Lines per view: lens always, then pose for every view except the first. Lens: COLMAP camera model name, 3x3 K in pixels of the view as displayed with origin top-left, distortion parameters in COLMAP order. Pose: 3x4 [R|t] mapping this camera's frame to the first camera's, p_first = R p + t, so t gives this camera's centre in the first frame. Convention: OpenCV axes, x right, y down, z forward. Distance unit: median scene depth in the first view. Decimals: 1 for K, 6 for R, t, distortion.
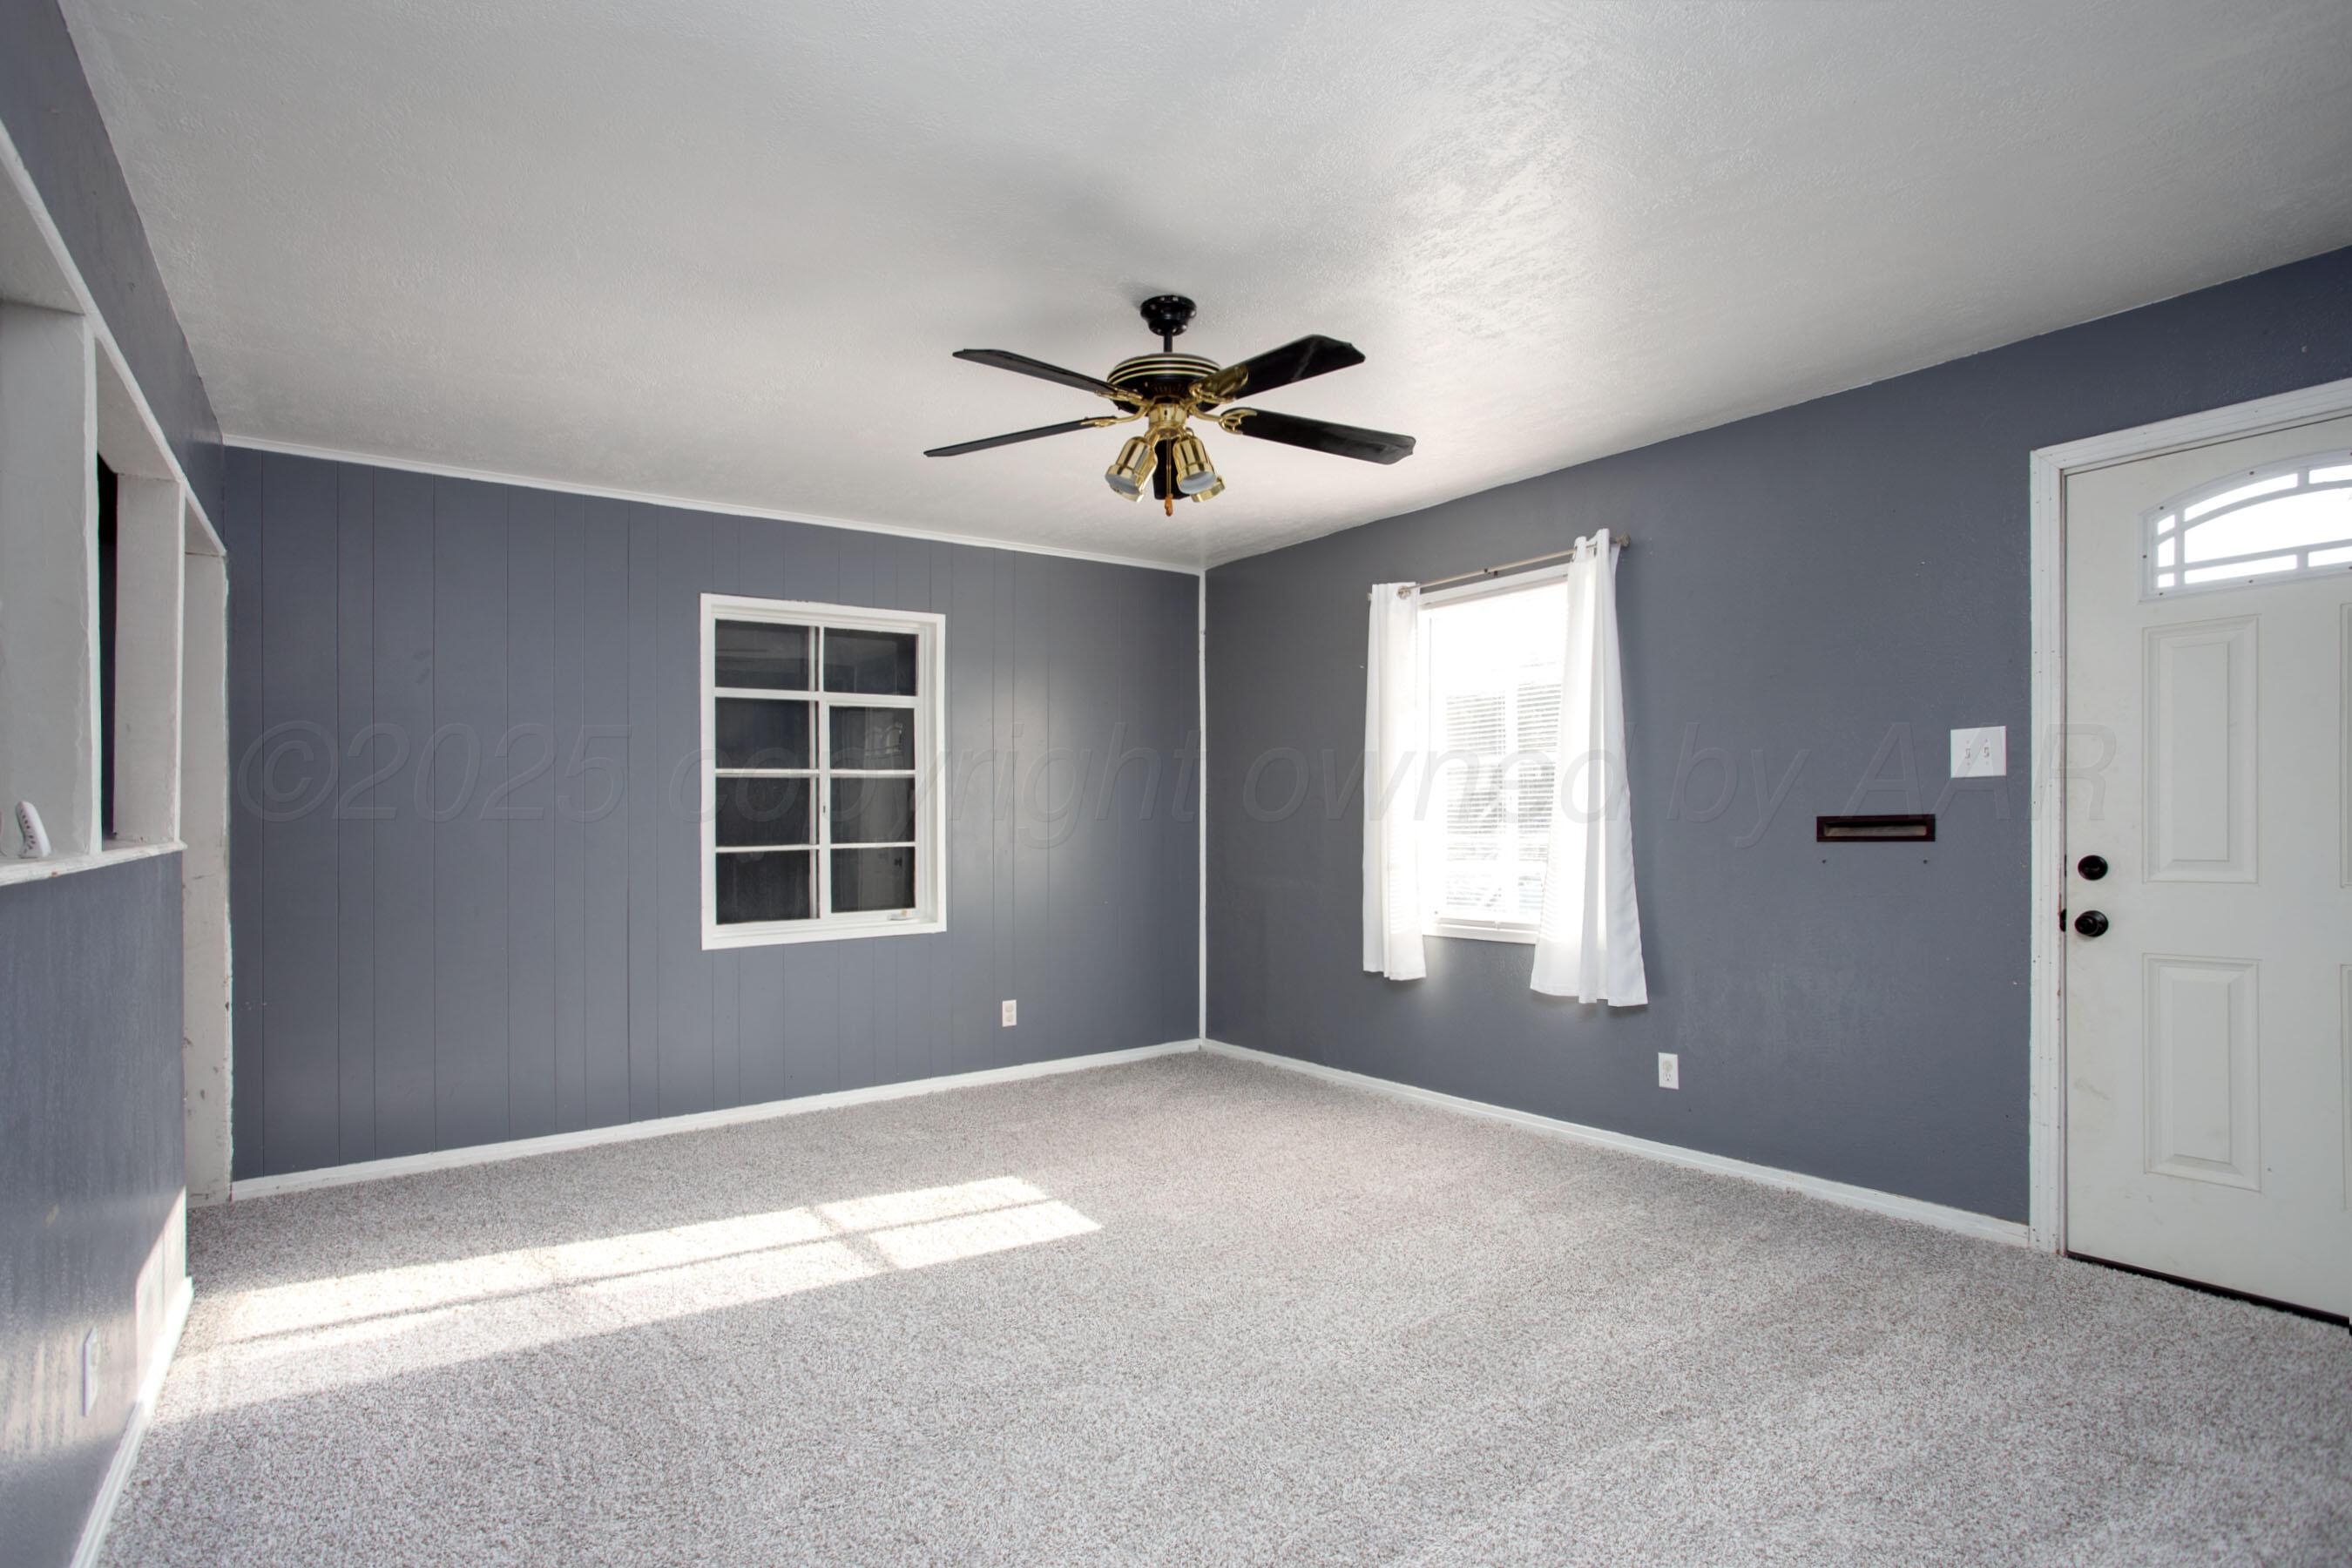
lens RADIAL K [[1219.9, 0, 1136.3], [0, 1219.9, 738.0], [0, 0, 1]] dist [-0.030663, 0.000447]
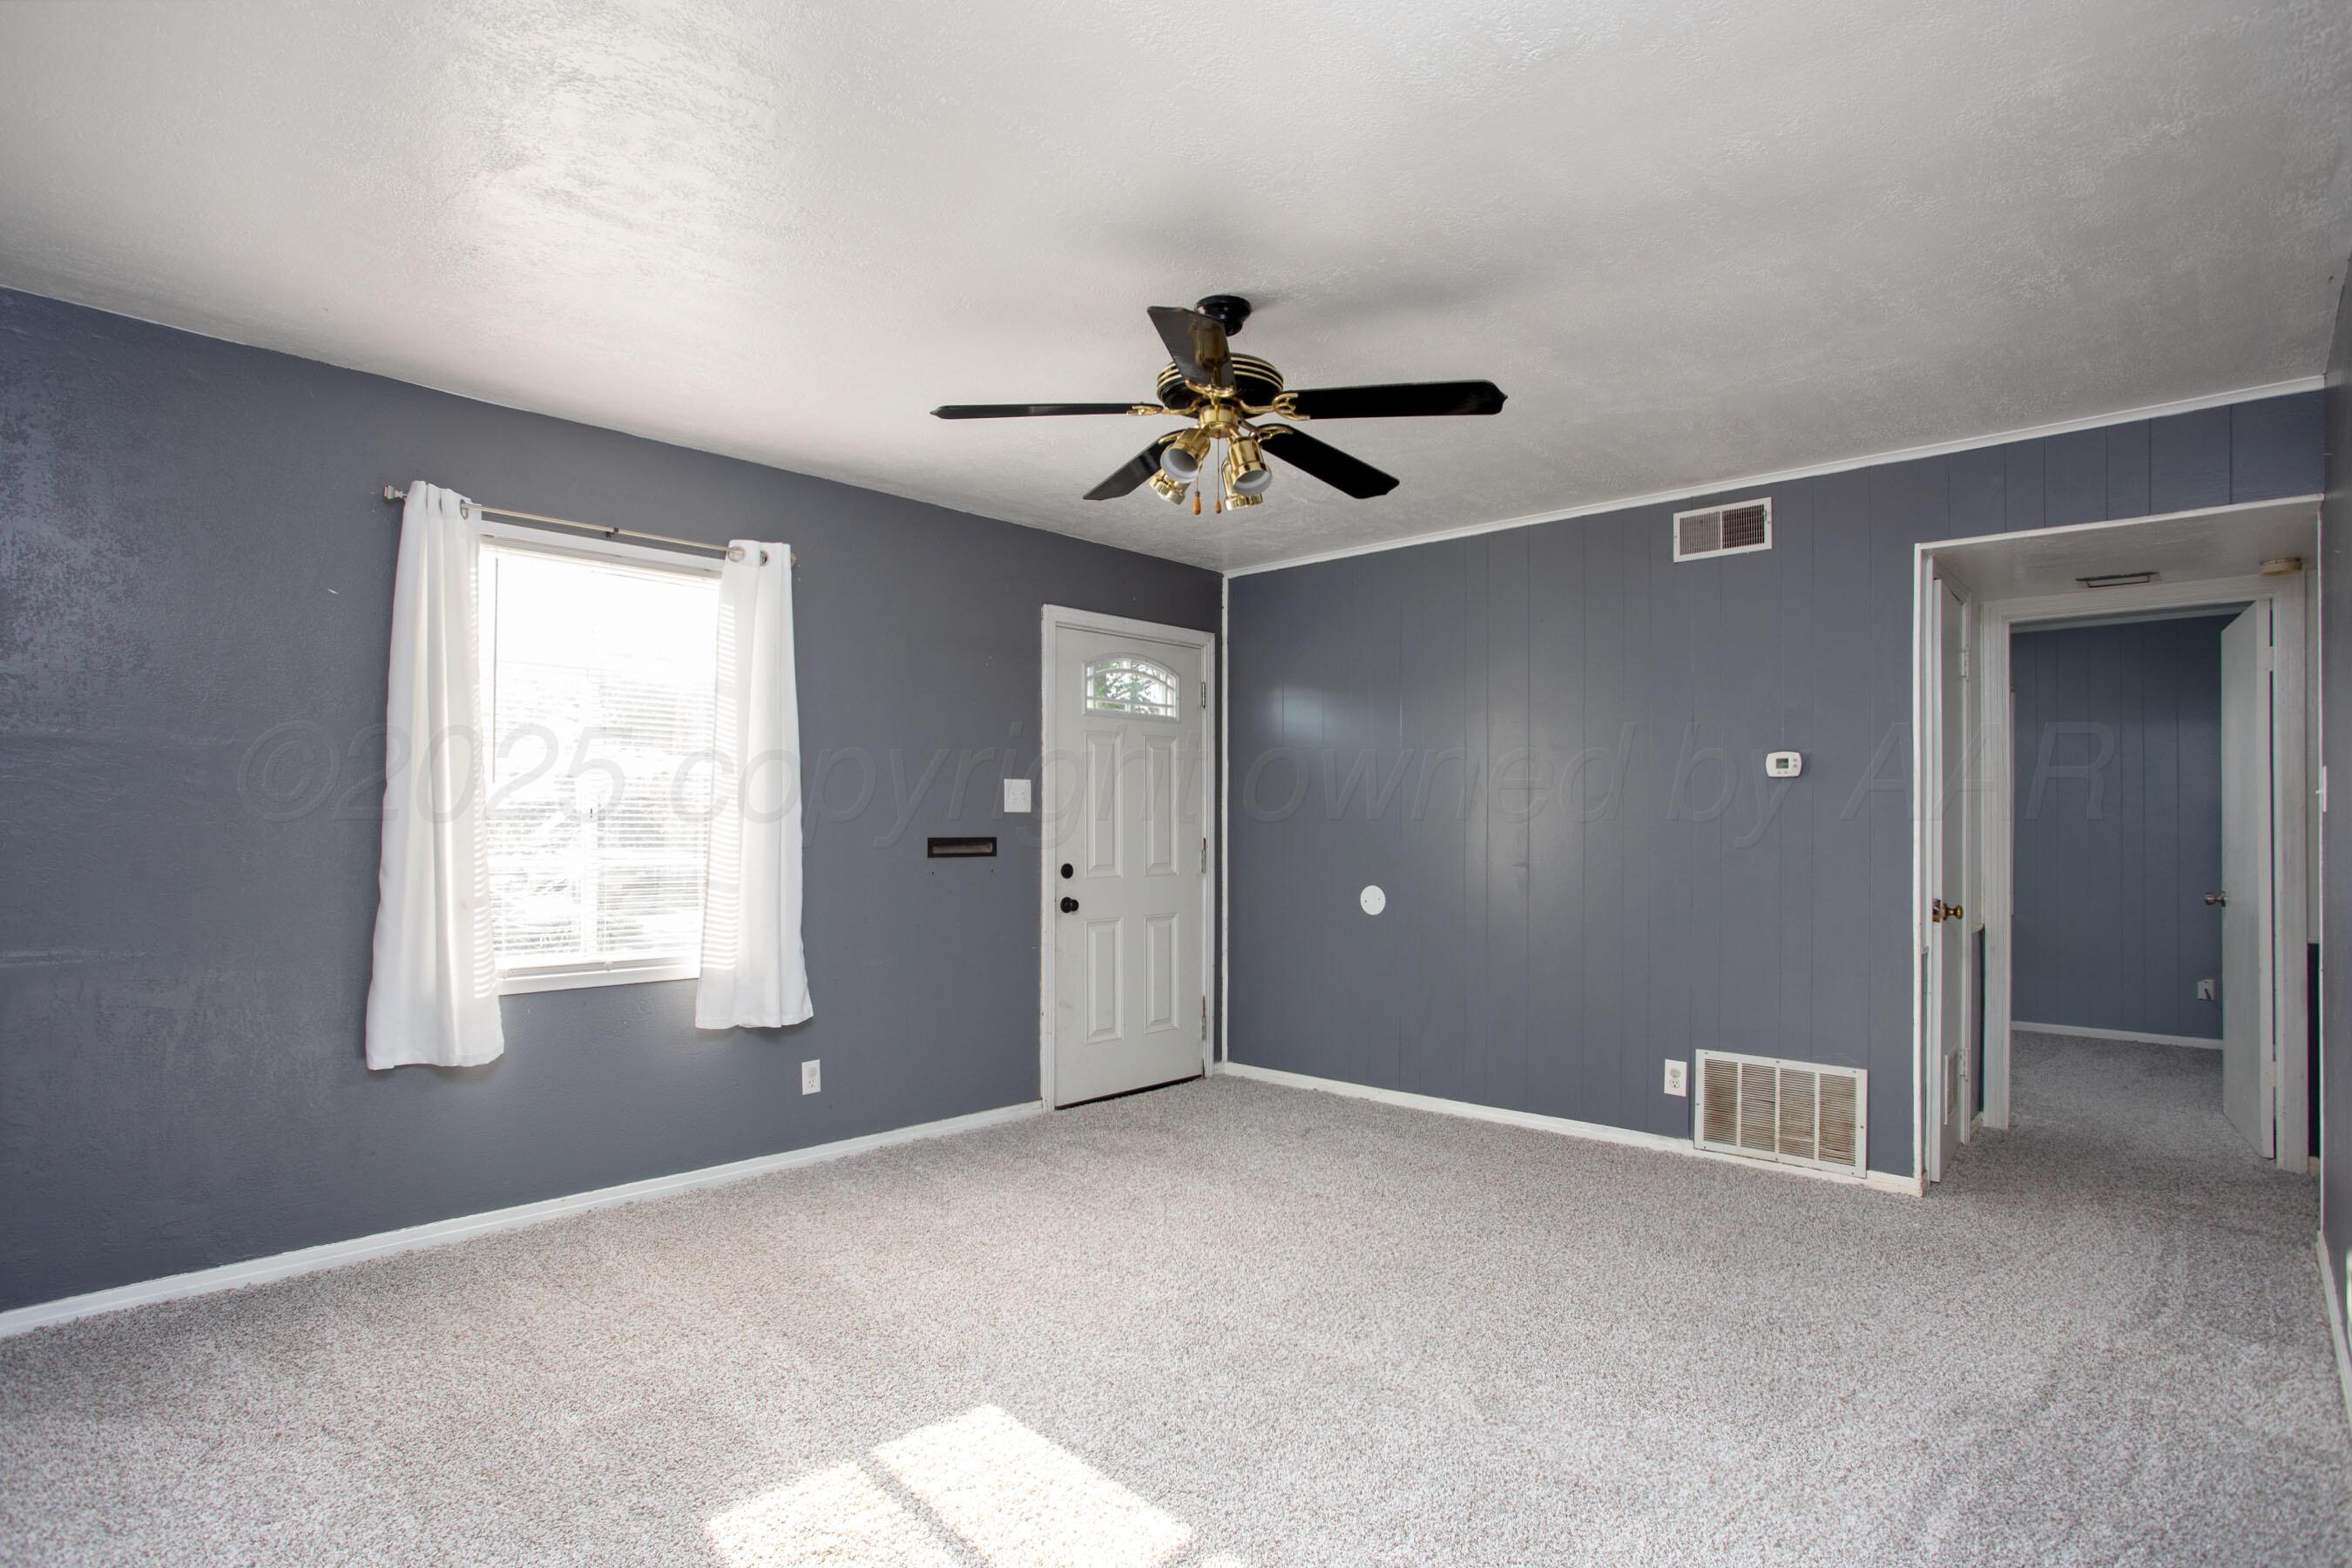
lens RADIAL K [[1193.6, 0, 1183.7], [0, 1193.6, 783.5], [0, 0, 1]] dist [-0.072193, 0.031018]
pose [[-0.214023, 0.041575, 0.975943, -0.677207], [-0.074658, 0.995475, -0.058779, 0.059332], [-0.973971, -0.085442, -0.209951, 0.965232]]
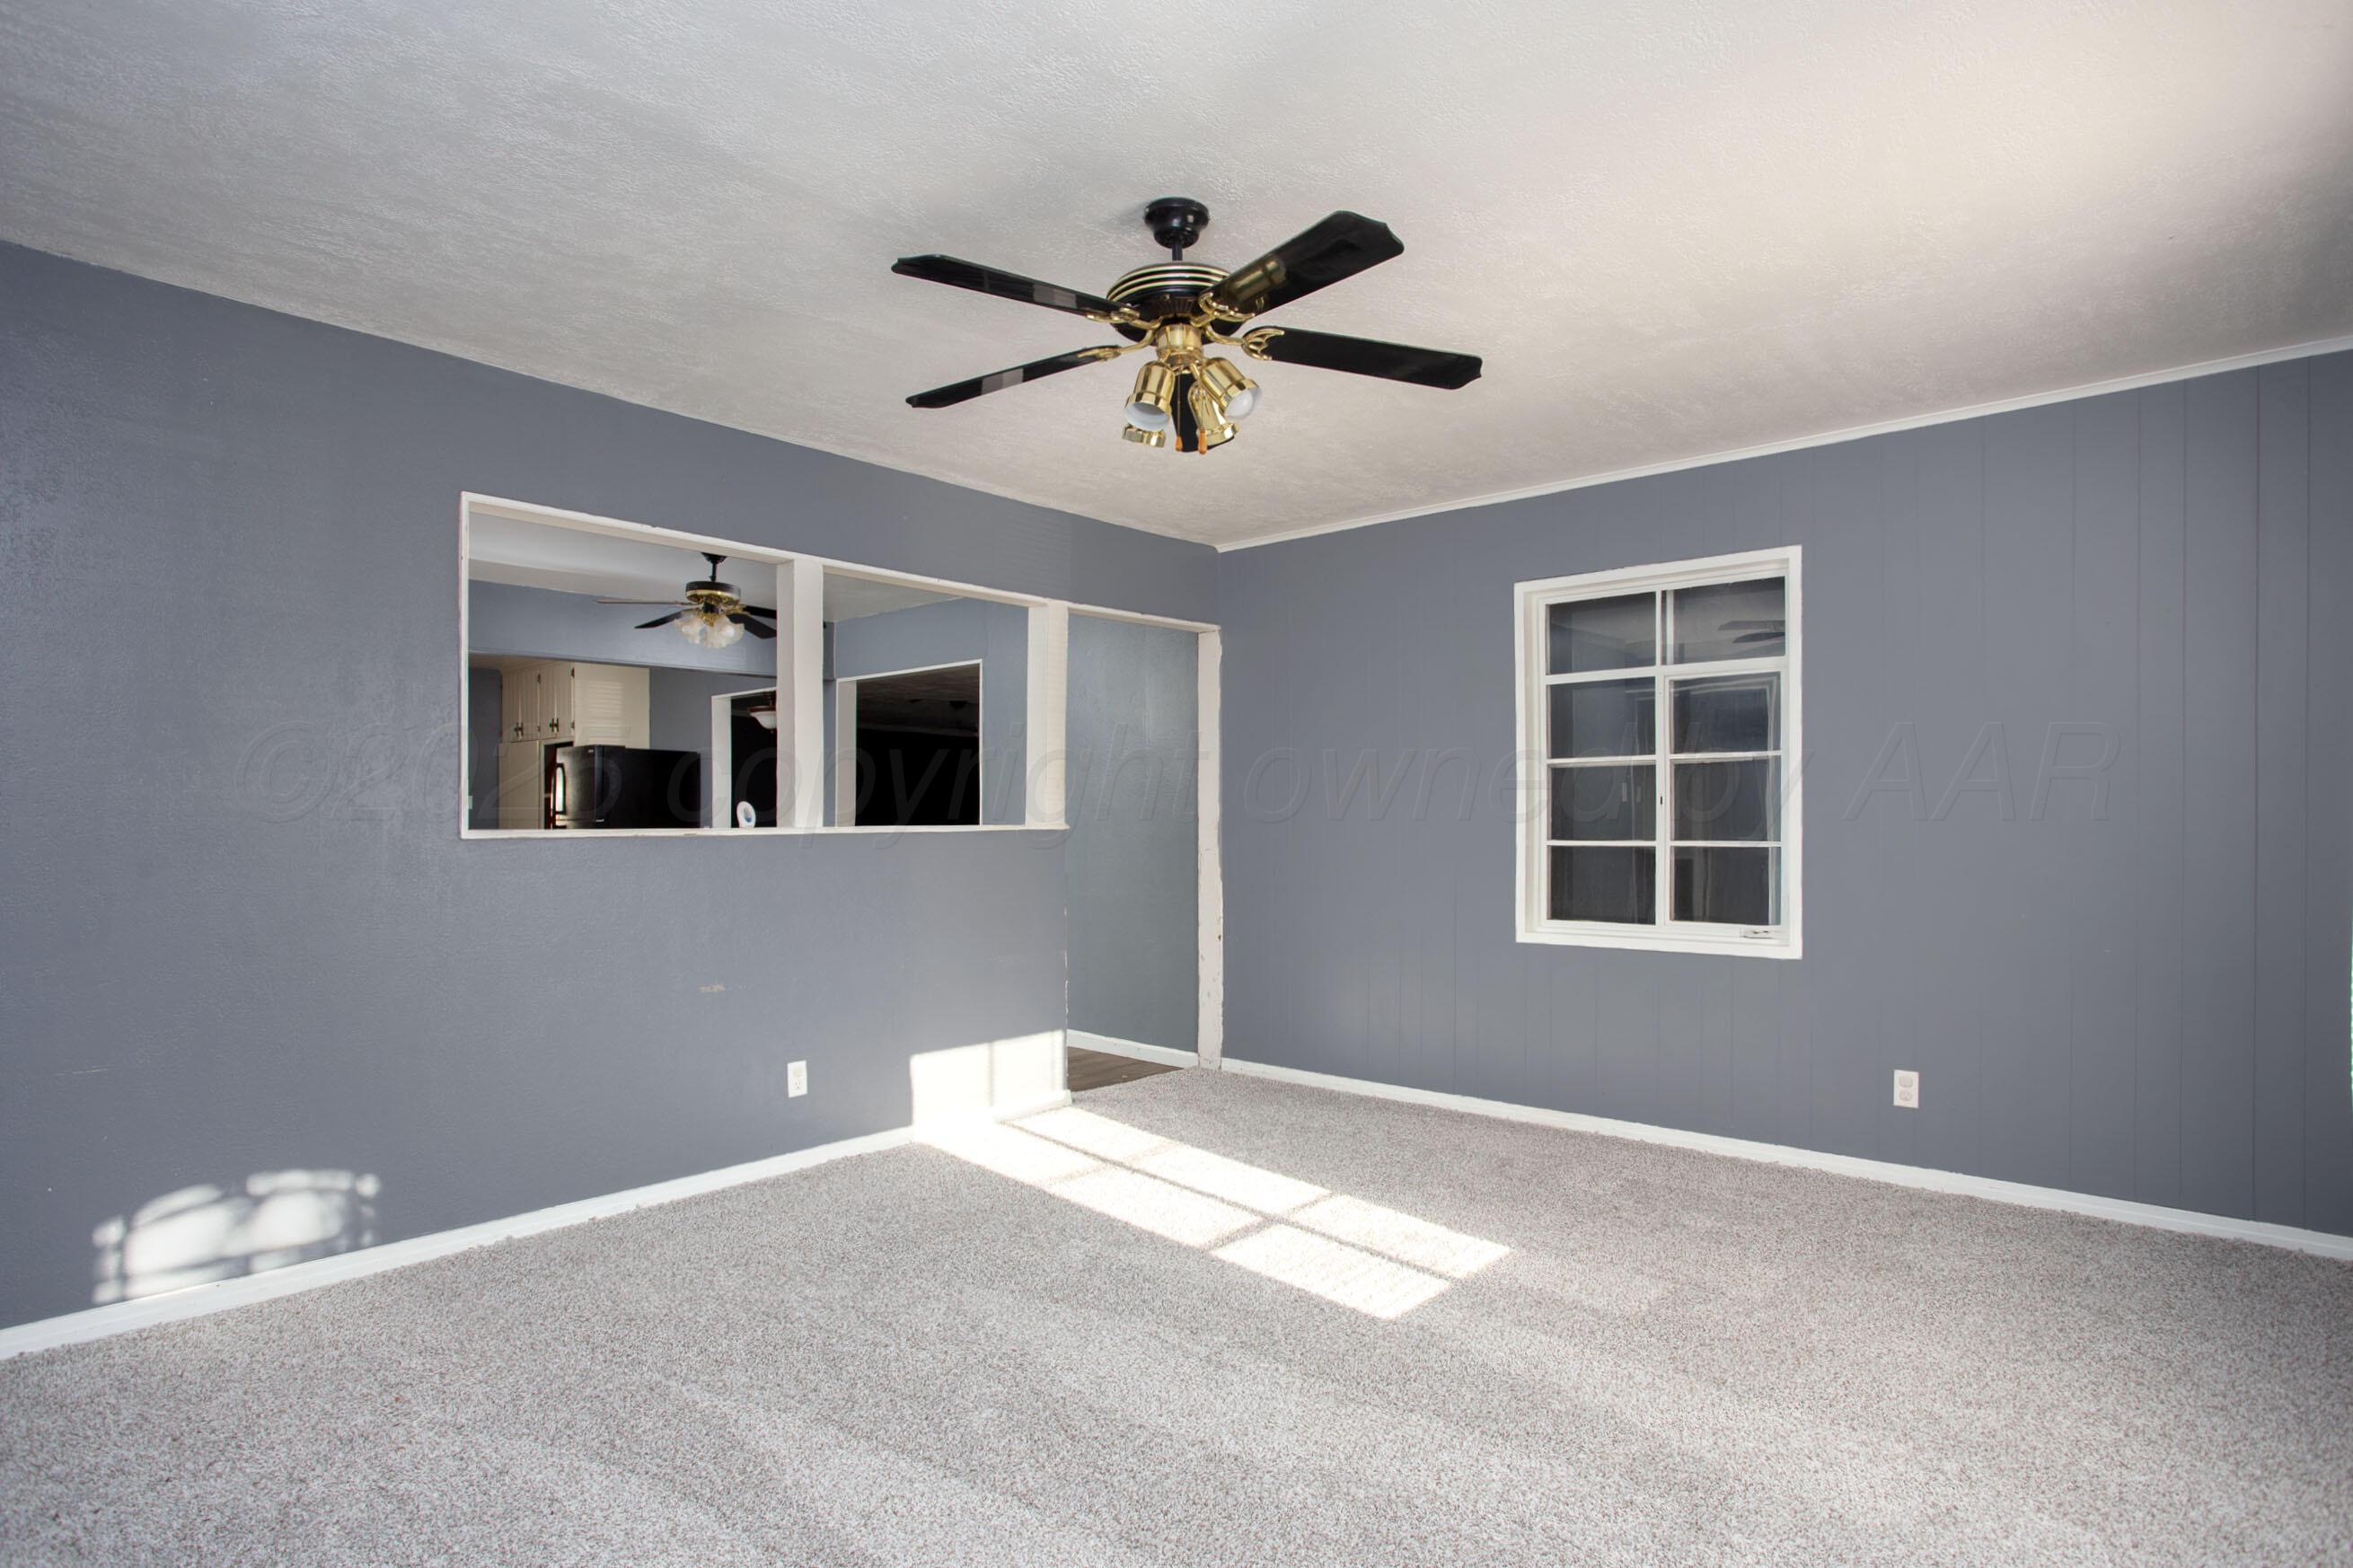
lens RADIAL K [[1194.1, 0, 1184.2], [0, 1194.1, 783.5], [0, 0, 1]] dist [-0.072193, 0.031018]
pose [[0.207039, -0.010337, -0.978278, 0.664948], [0.071650, 0.997419, 0.004625, 0.024087], [0.975705, -0.071051, 0.207246, 0.661876]]
